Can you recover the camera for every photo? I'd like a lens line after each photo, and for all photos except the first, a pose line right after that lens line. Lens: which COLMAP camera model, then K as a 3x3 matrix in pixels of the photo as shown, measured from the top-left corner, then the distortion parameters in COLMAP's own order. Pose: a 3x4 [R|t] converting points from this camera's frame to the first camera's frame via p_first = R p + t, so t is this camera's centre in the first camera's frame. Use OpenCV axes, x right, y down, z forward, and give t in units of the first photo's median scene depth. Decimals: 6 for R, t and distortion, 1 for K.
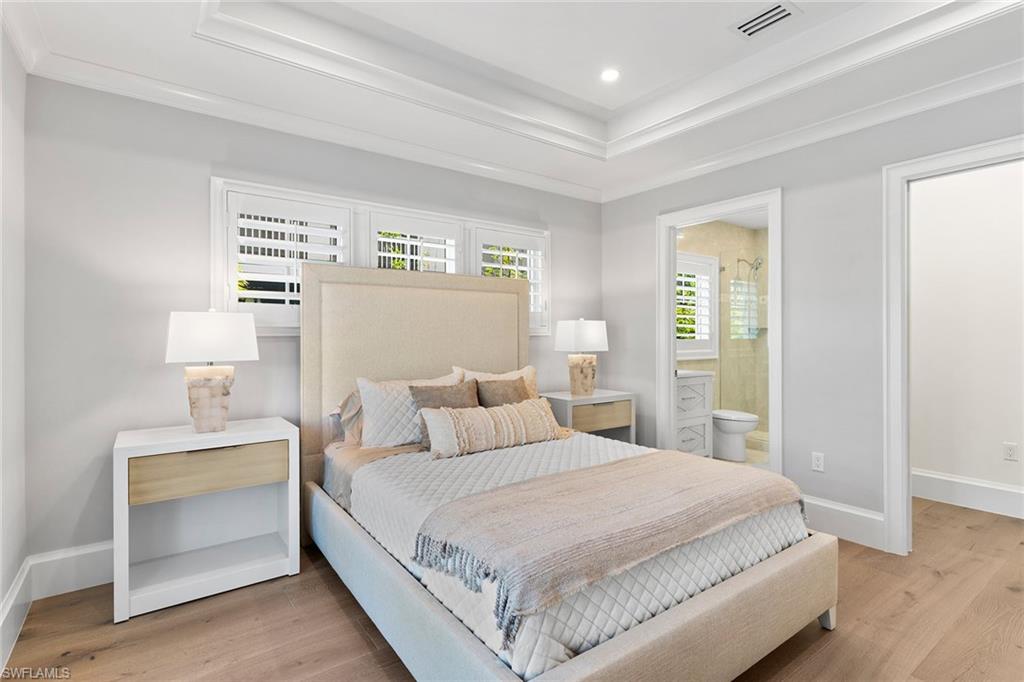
lens RADIAL K [[495.0, 0, 509.9], [0, 495.0, 345.3], [0, 0, 1]] dist [0.004120, 0.001308]
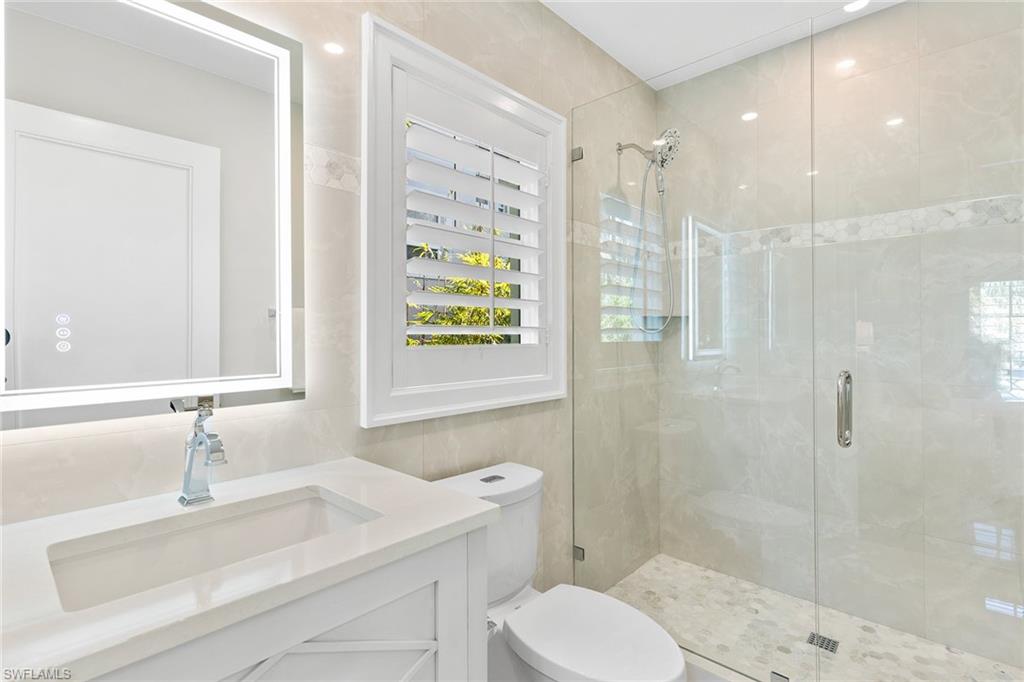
lens RADIAL K [[495.0, 0, 517.5], [0, 495.0, 332.4], [0, 0, 1]] dist [0.004120, 0.001308]
pose [[0.980953, 0.004979, 0.194181, 0.300109], [-0.002133, 0.999887, -0.014863, -0.014669], [-0.194233, 0.014166, 0.980853, 0.618597]]
